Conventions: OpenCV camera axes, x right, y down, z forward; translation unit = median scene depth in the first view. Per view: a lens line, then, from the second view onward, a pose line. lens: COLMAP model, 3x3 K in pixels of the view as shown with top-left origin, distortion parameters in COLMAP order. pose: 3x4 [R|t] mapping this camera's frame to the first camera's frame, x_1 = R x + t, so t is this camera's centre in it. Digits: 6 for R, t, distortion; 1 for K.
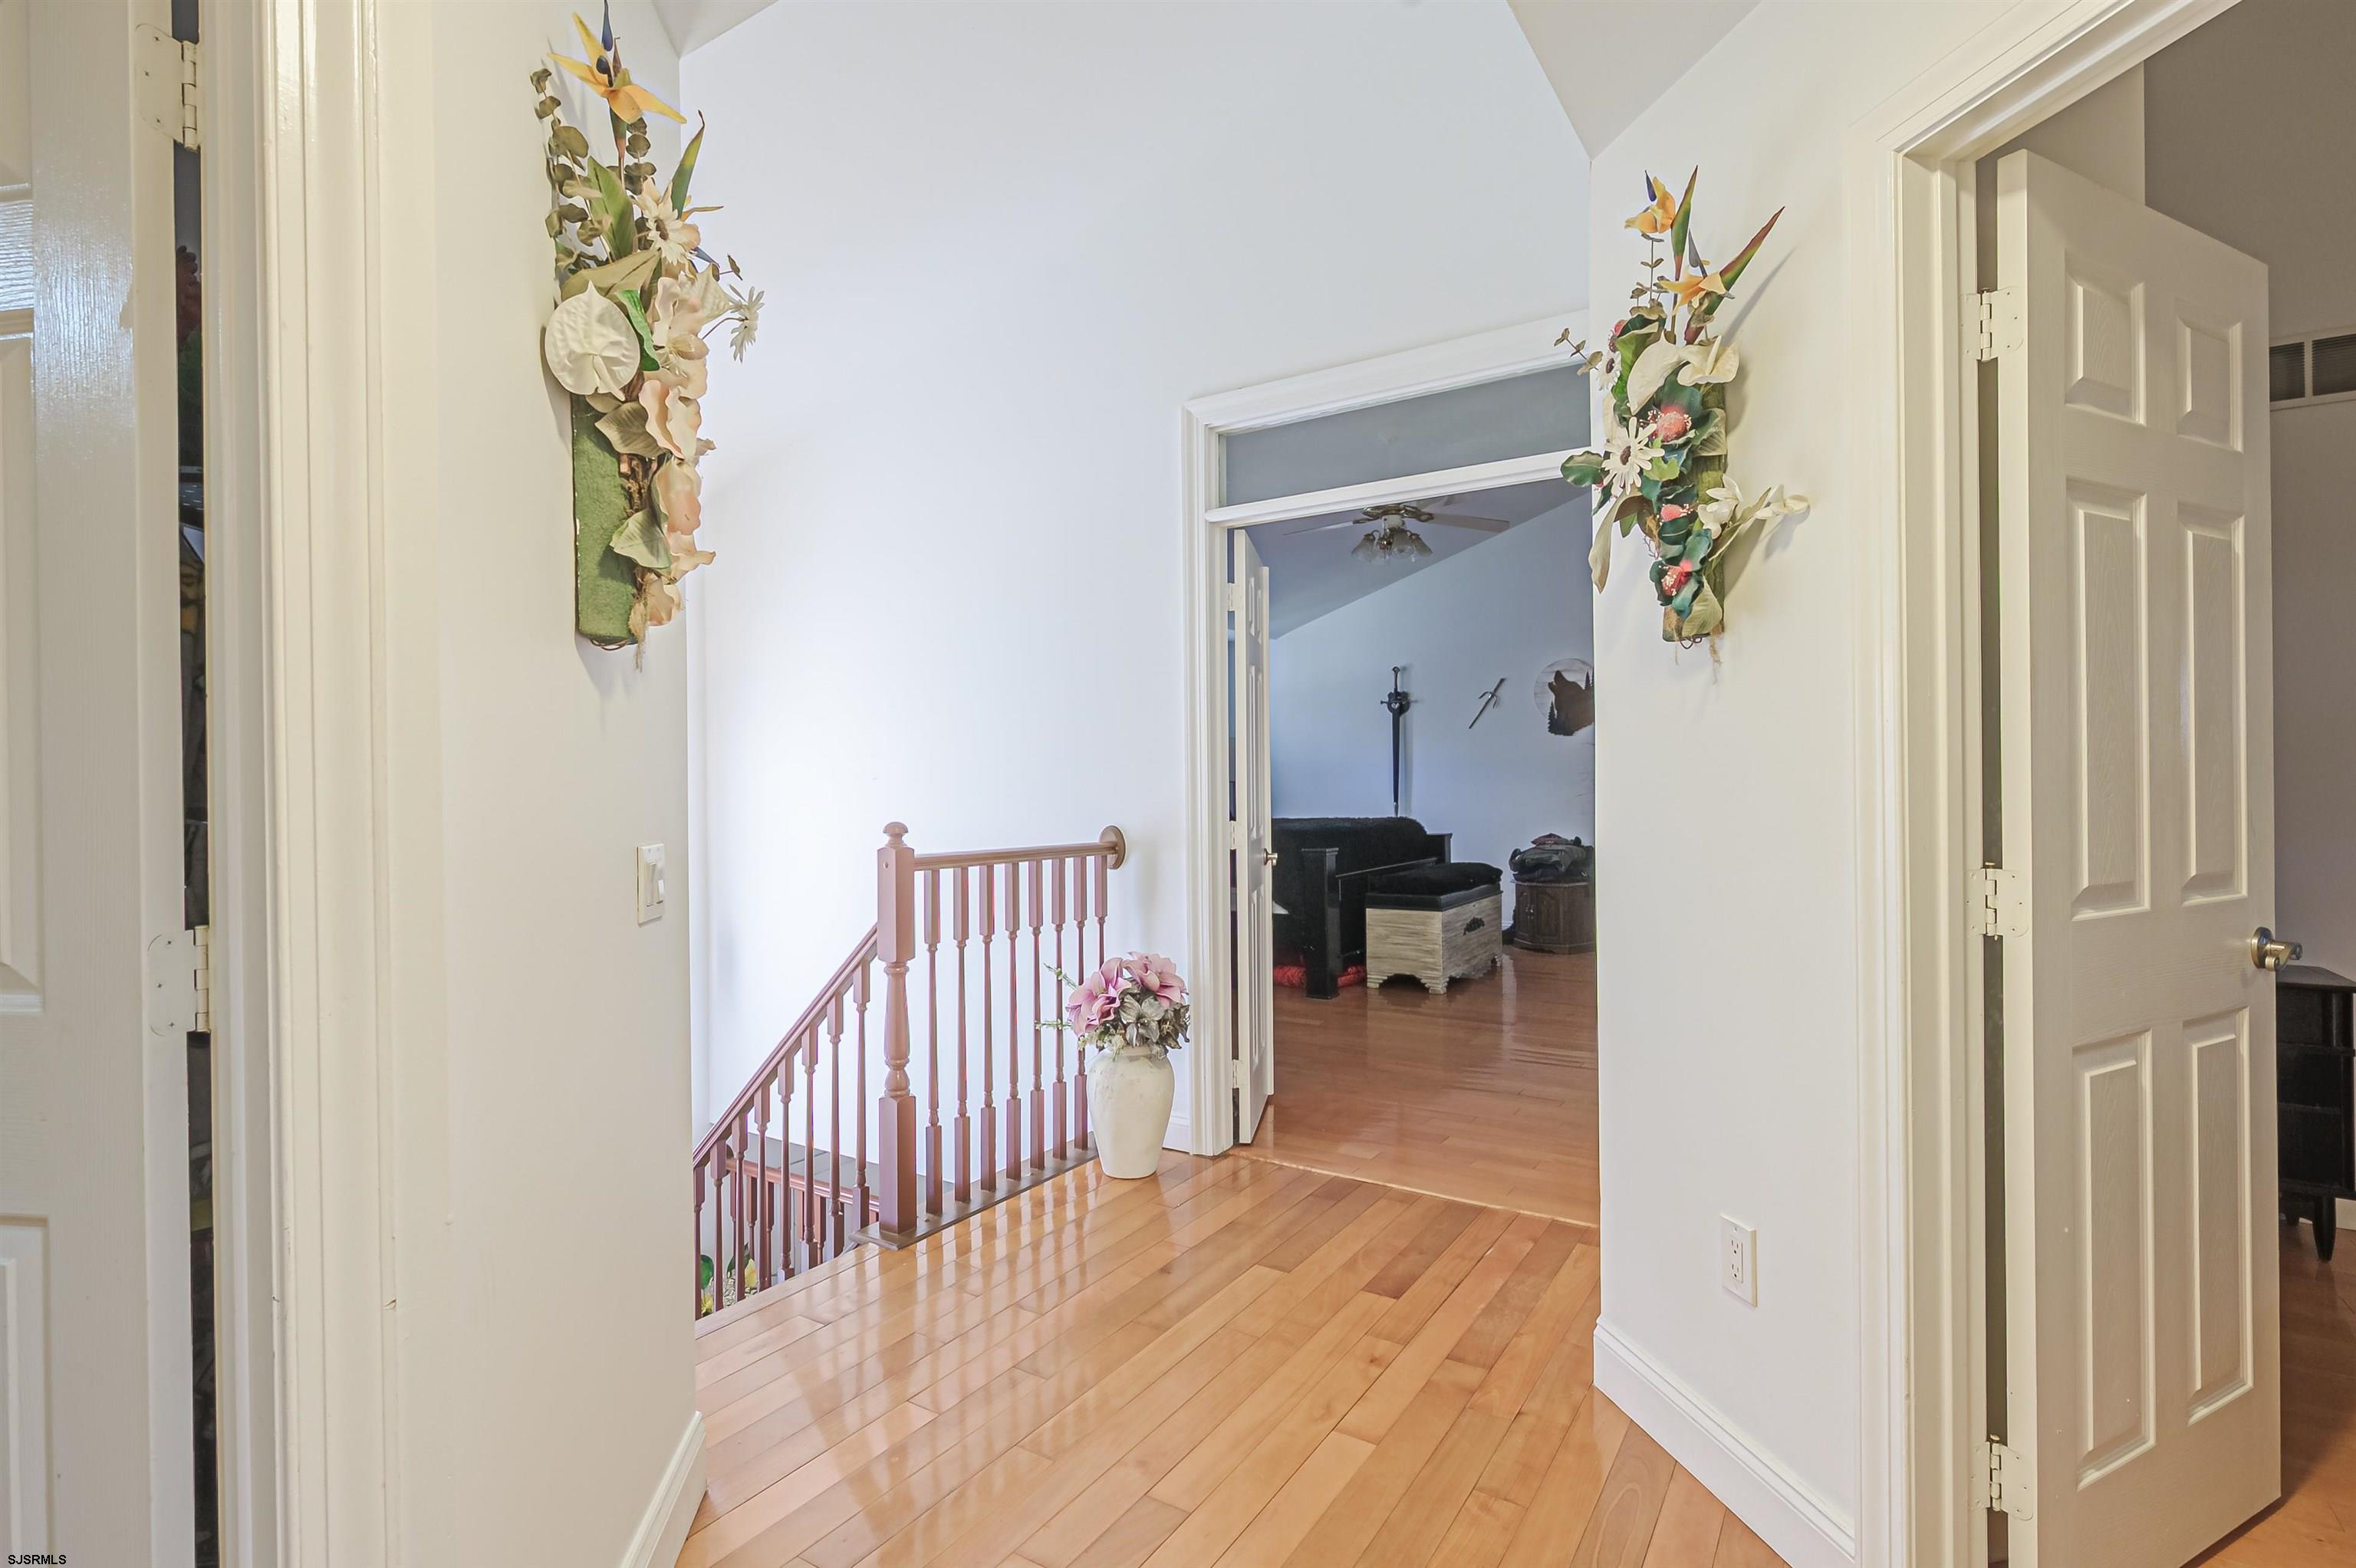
lens RADIAL K [[1131.5, 0, 1178.0], [0, 1131.5, 784.0], [0, 0, 1]] dist [0.001203, 0.000029]
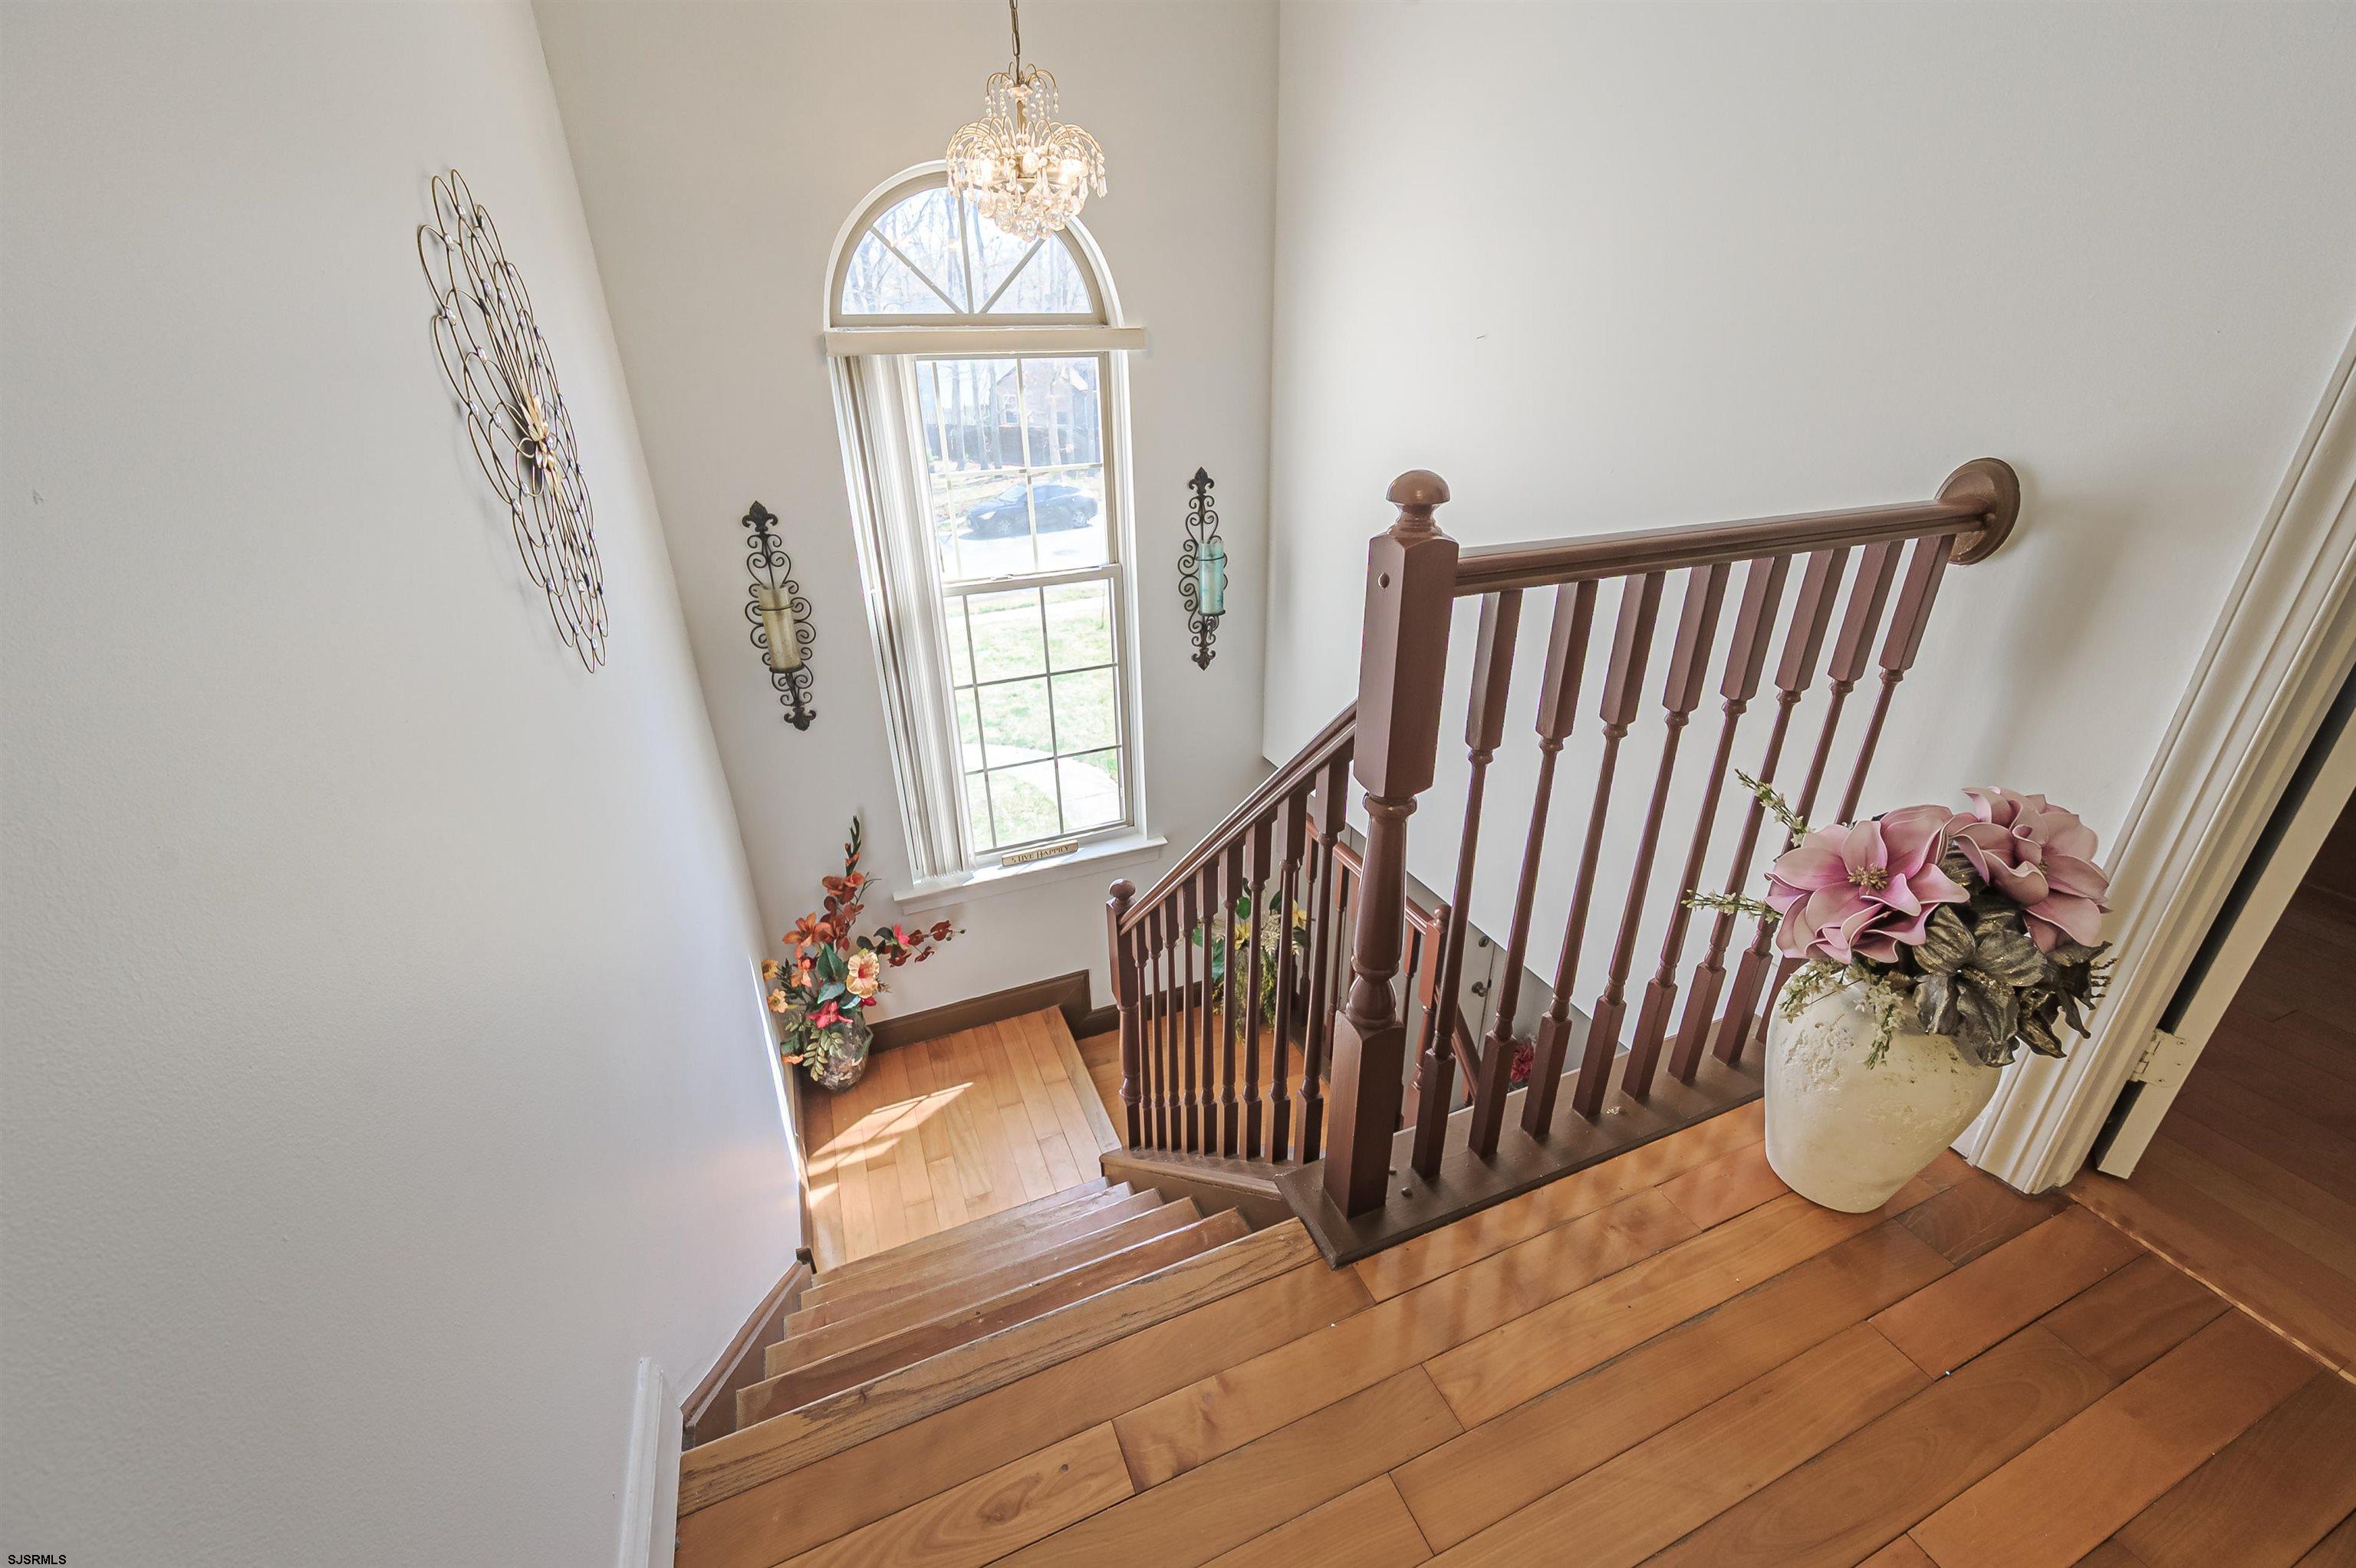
lens RADIAL K [[931.0, 0, 1178.0], [0, 931.0, 784.0], [0, 0, 1]] dist [0.007899, 0.000174]
pose [[0.820306, 0.239466, -0.519378, -0.104806], [0.009476, 0.902308, 0.430987, -0.007725], [0.571846, -0.358463, 0.737900, 0.570696]]
